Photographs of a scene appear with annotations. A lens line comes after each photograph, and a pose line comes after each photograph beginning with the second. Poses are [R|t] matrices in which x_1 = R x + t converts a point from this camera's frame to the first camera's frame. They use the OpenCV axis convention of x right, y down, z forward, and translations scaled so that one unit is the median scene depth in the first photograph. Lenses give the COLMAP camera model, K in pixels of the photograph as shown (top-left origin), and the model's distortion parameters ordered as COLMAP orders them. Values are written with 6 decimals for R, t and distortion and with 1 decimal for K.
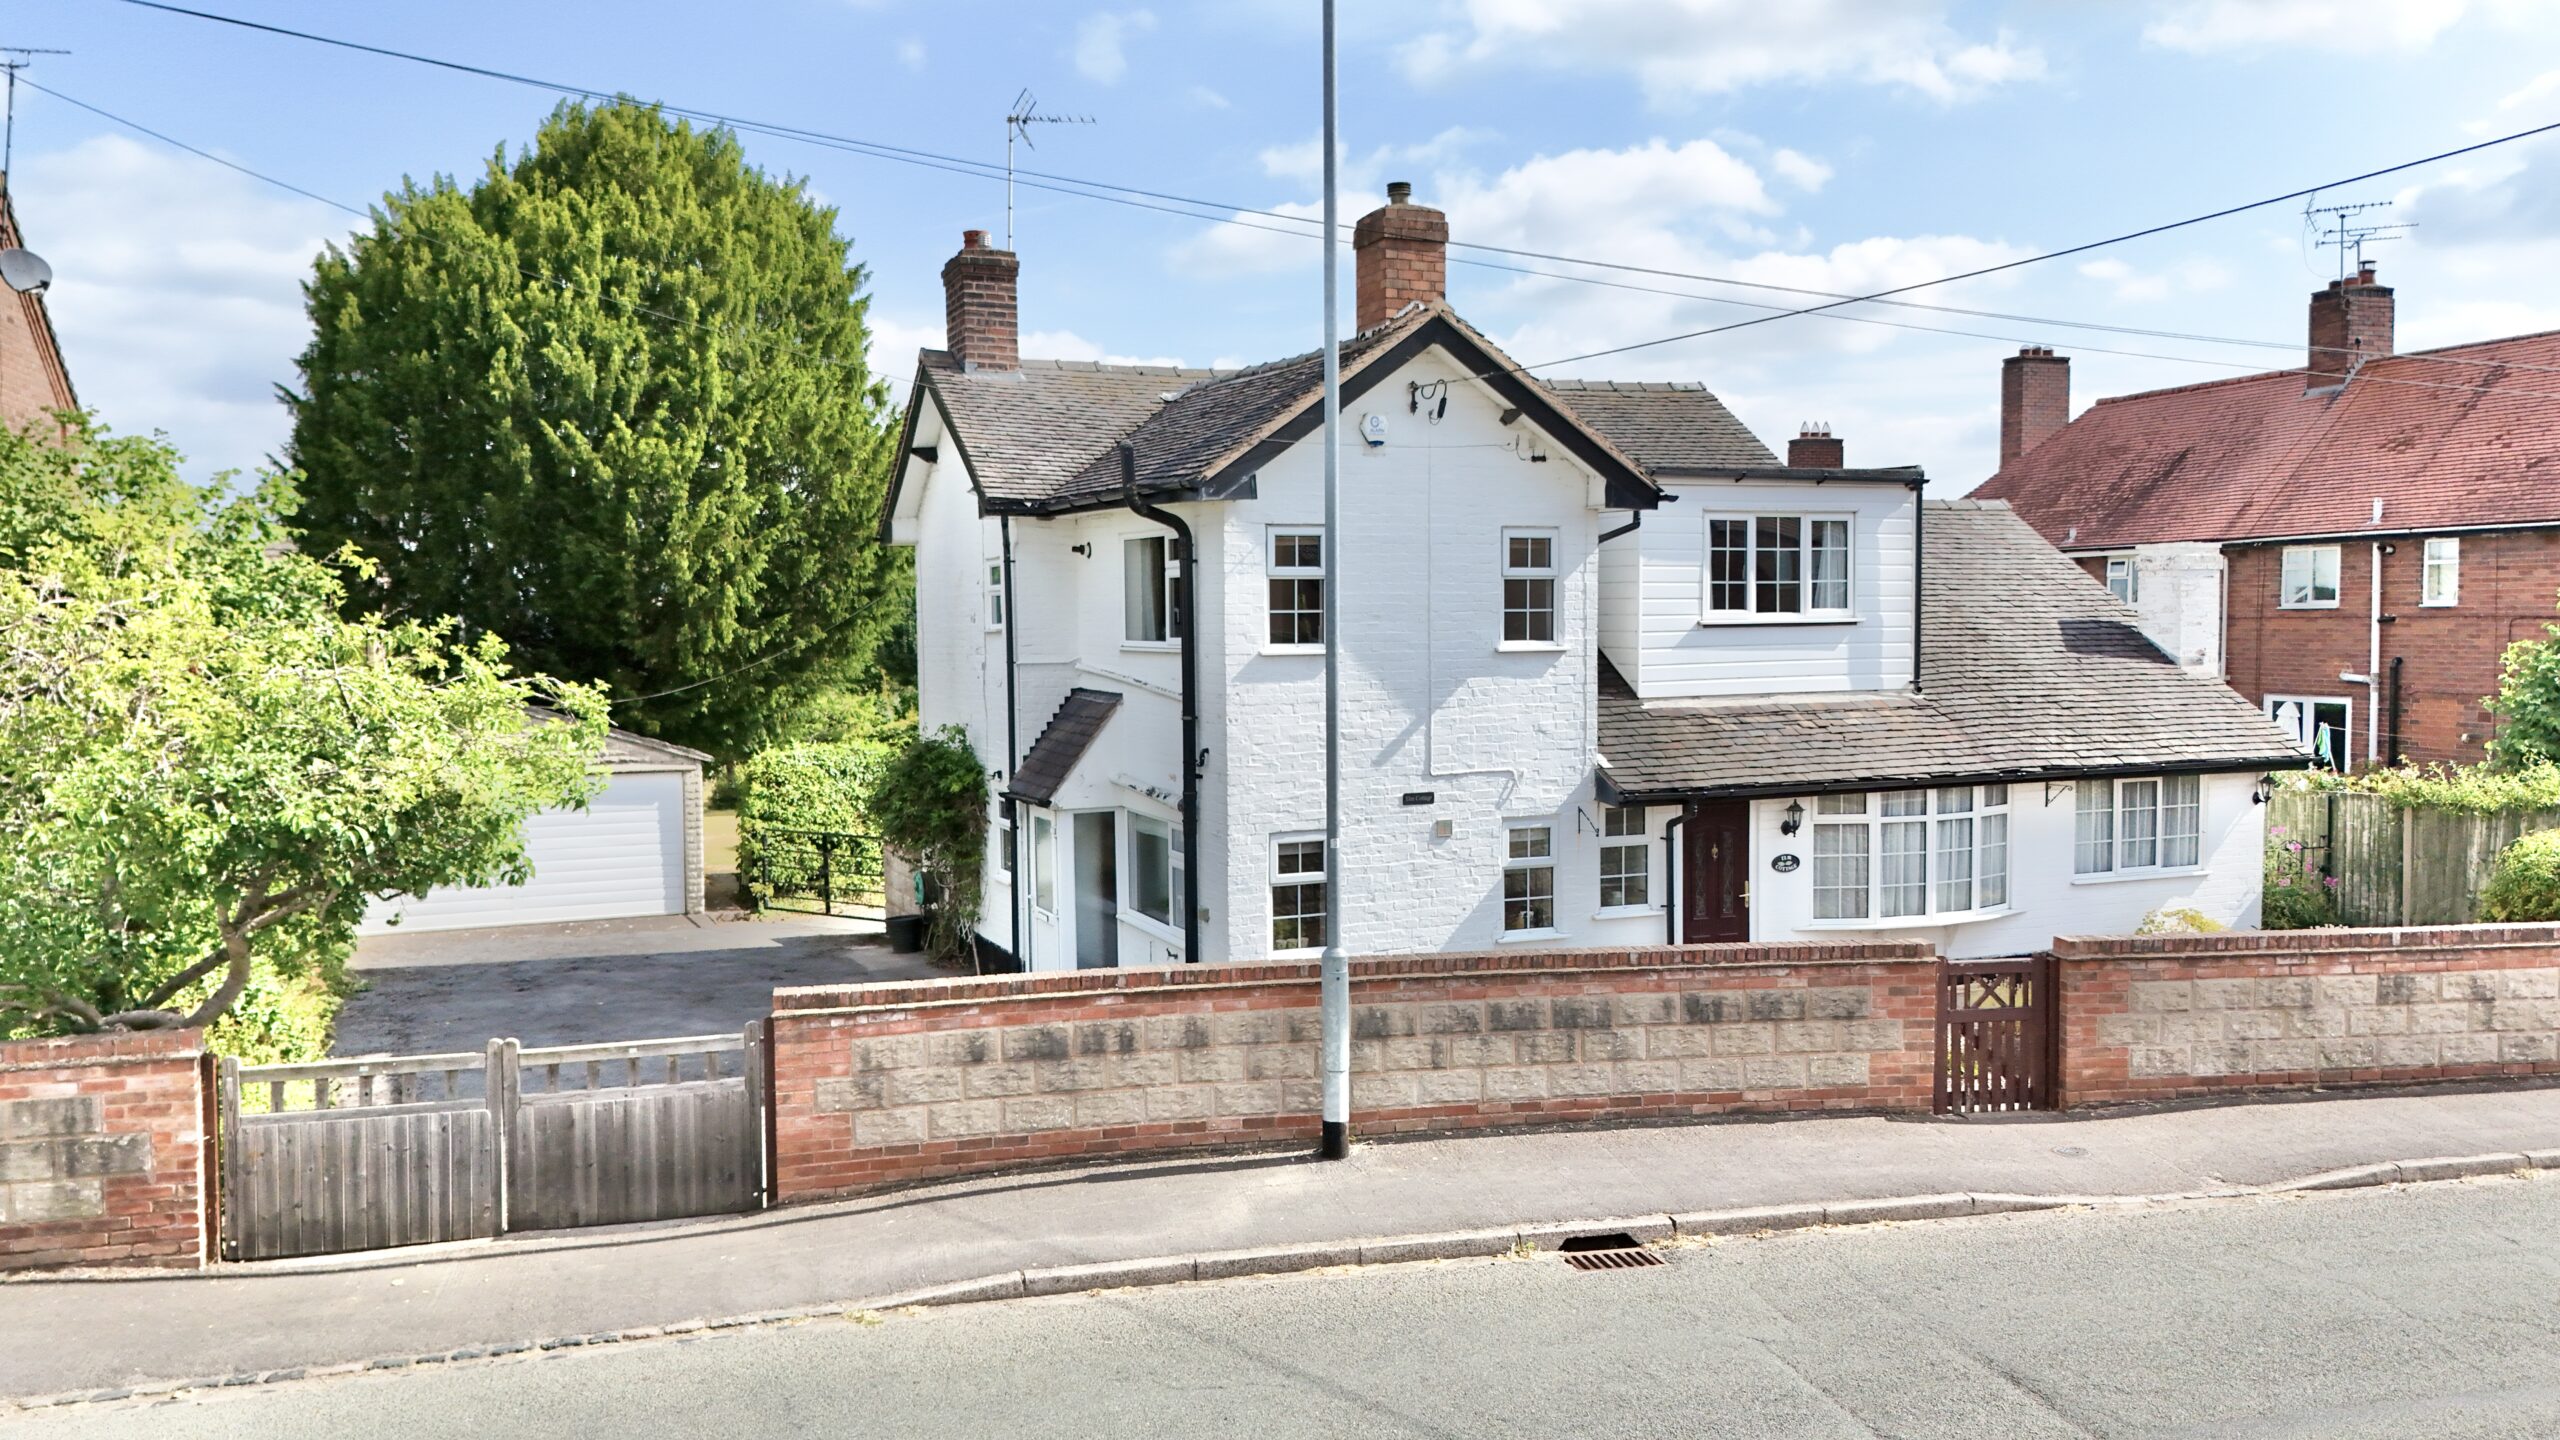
lens RADIAL K [[1885.9, 0, 1280.0], [0, 1885.9, 720.0], [0, 0, 1]] dist [0.065490, -0.074213]
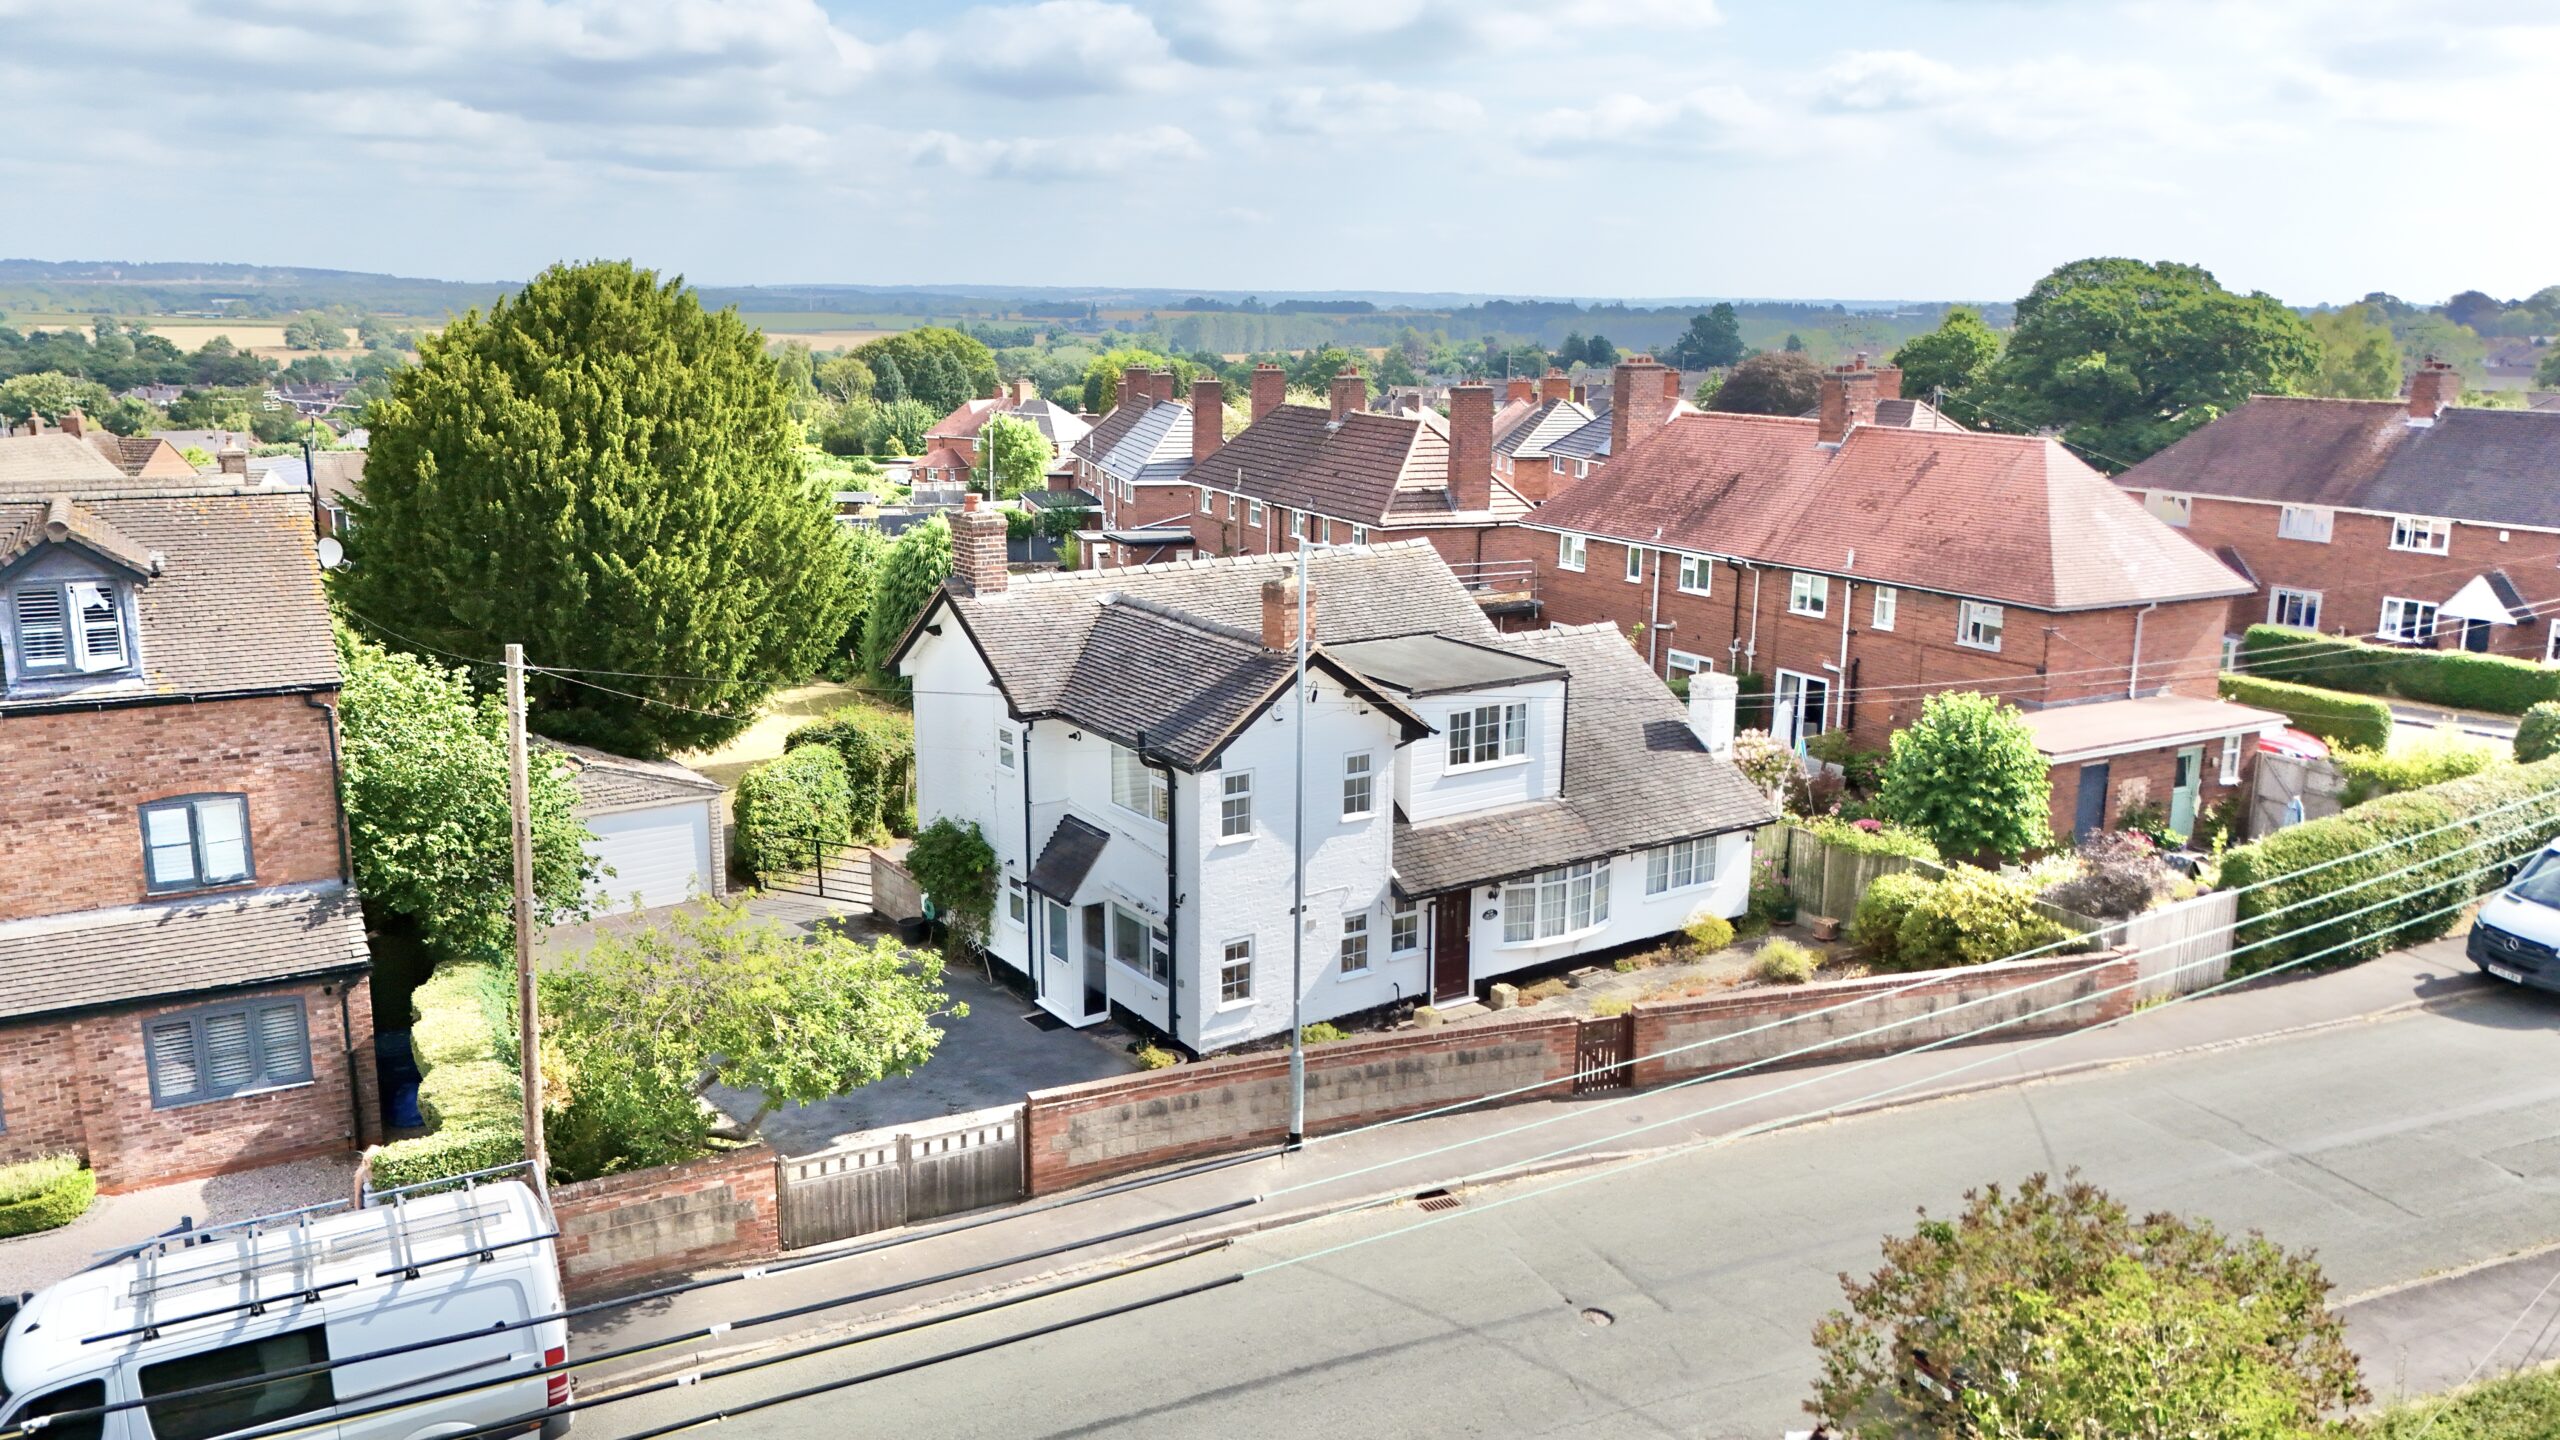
lens RADIAL K [[1885.9, 0, 1280.0], [0, 1885.9, 720.0], [0, 0, 1]] dist [0.065490, -0.074213]
pose [[0.980811, -0.026314, 0.193175, -0.261877], [-0.005455, 0.986757, 0.162115, -0.393529], [-0.194883, -0.160058, 0.967679, -0.633658]]
